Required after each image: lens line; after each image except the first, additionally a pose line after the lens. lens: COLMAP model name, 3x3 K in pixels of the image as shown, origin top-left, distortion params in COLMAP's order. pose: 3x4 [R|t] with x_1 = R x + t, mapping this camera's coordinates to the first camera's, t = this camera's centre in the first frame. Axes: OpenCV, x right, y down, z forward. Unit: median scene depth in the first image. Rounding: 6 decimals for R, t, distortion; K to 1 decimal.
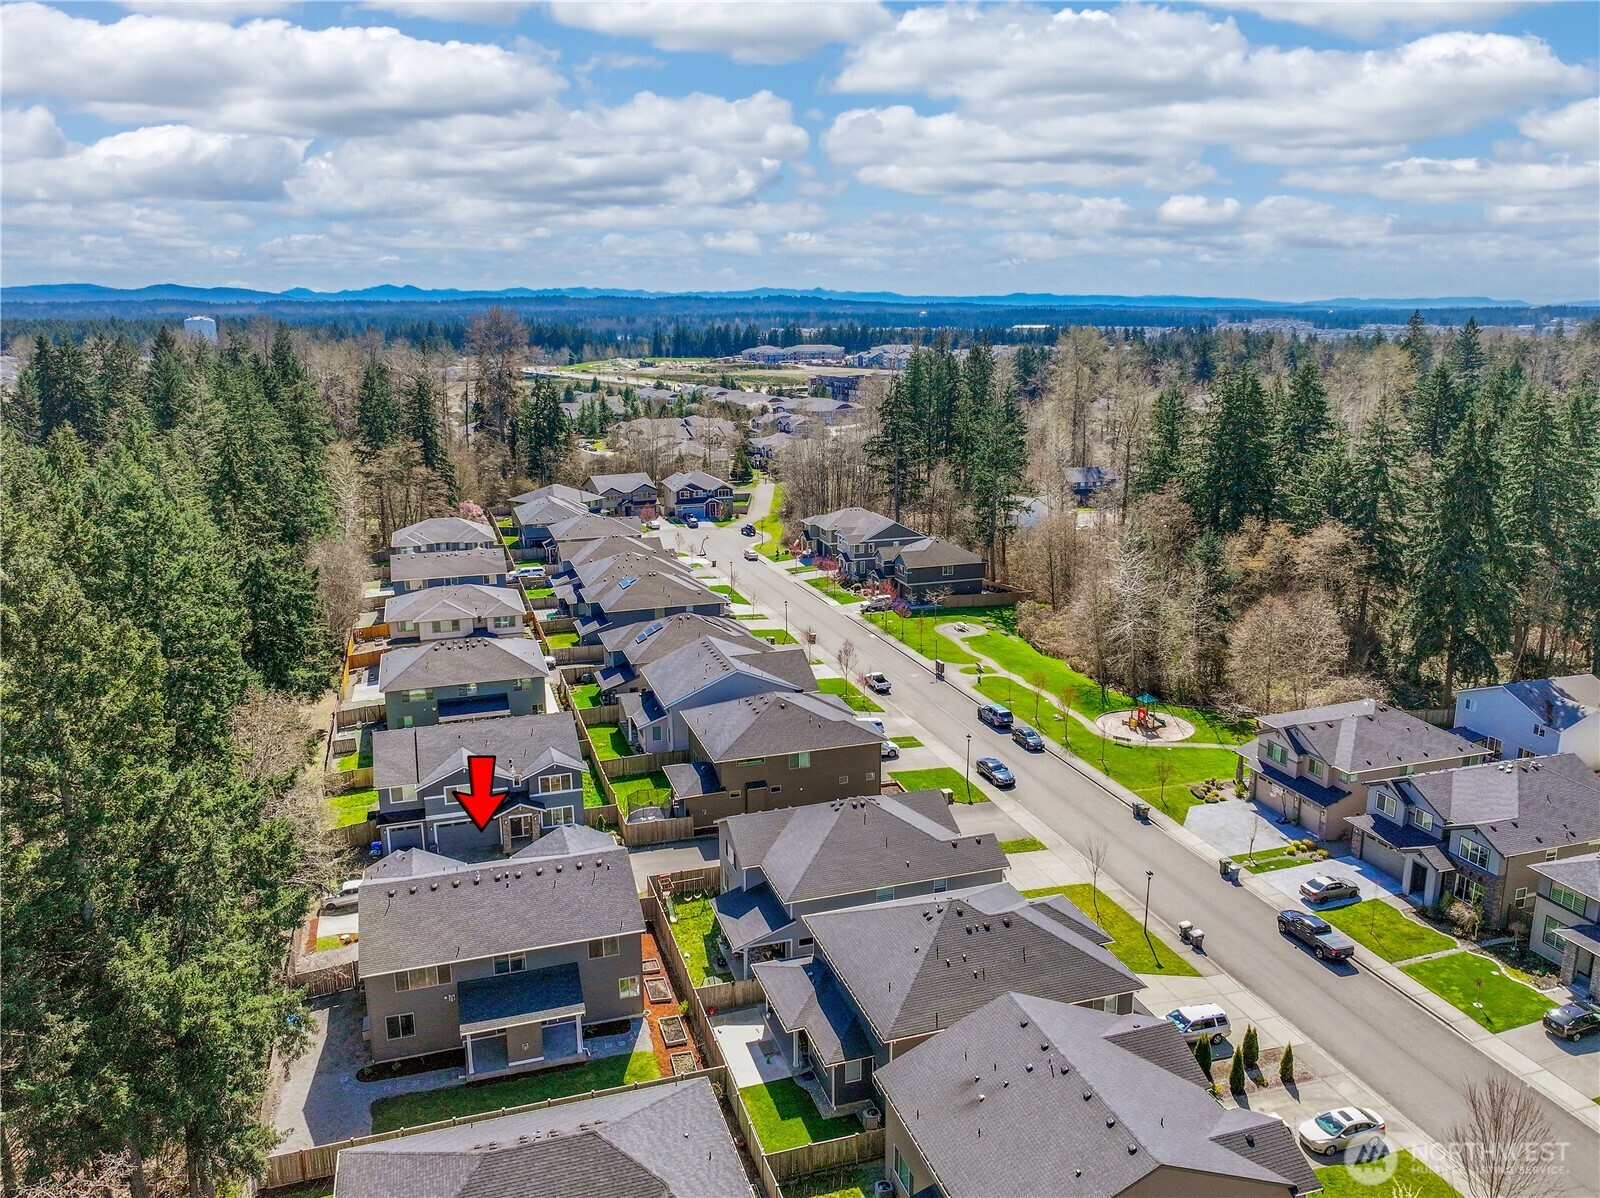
lens RADIAL K [[1163.5, 0, 800.0], [0, 1163.5, 599.0], [0, 0, 1]] dist [0.001424, 0.049547]
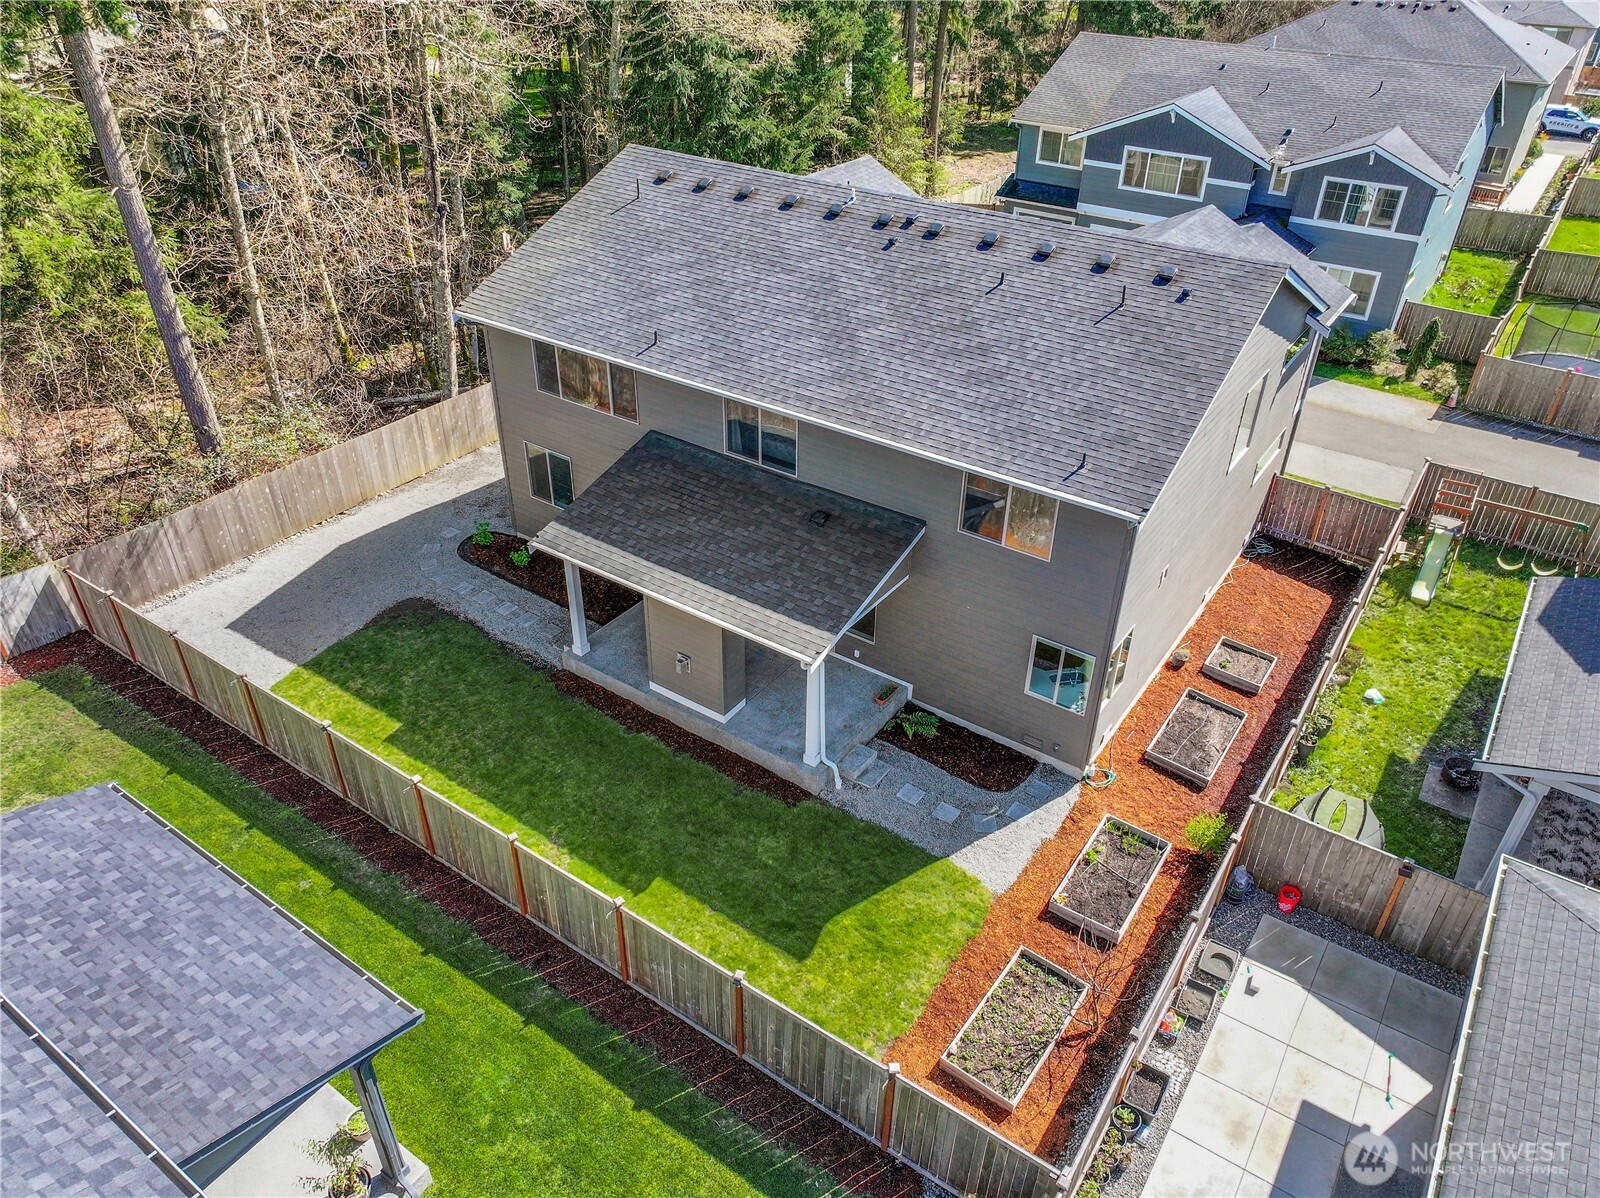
lens RADIAL K [[1163.5, 0, 800.0], [0, 1163.5, 599.0], [0, 0, 1]] dist [0.001424, 0.049547]
pose [[0.622172, 0.452017, -0.639204, -0.002979], [-0.211620, 0.883186, 0.418569, 0.191614], [0.753737, -0.125153, 0.645149, 0.715093]]
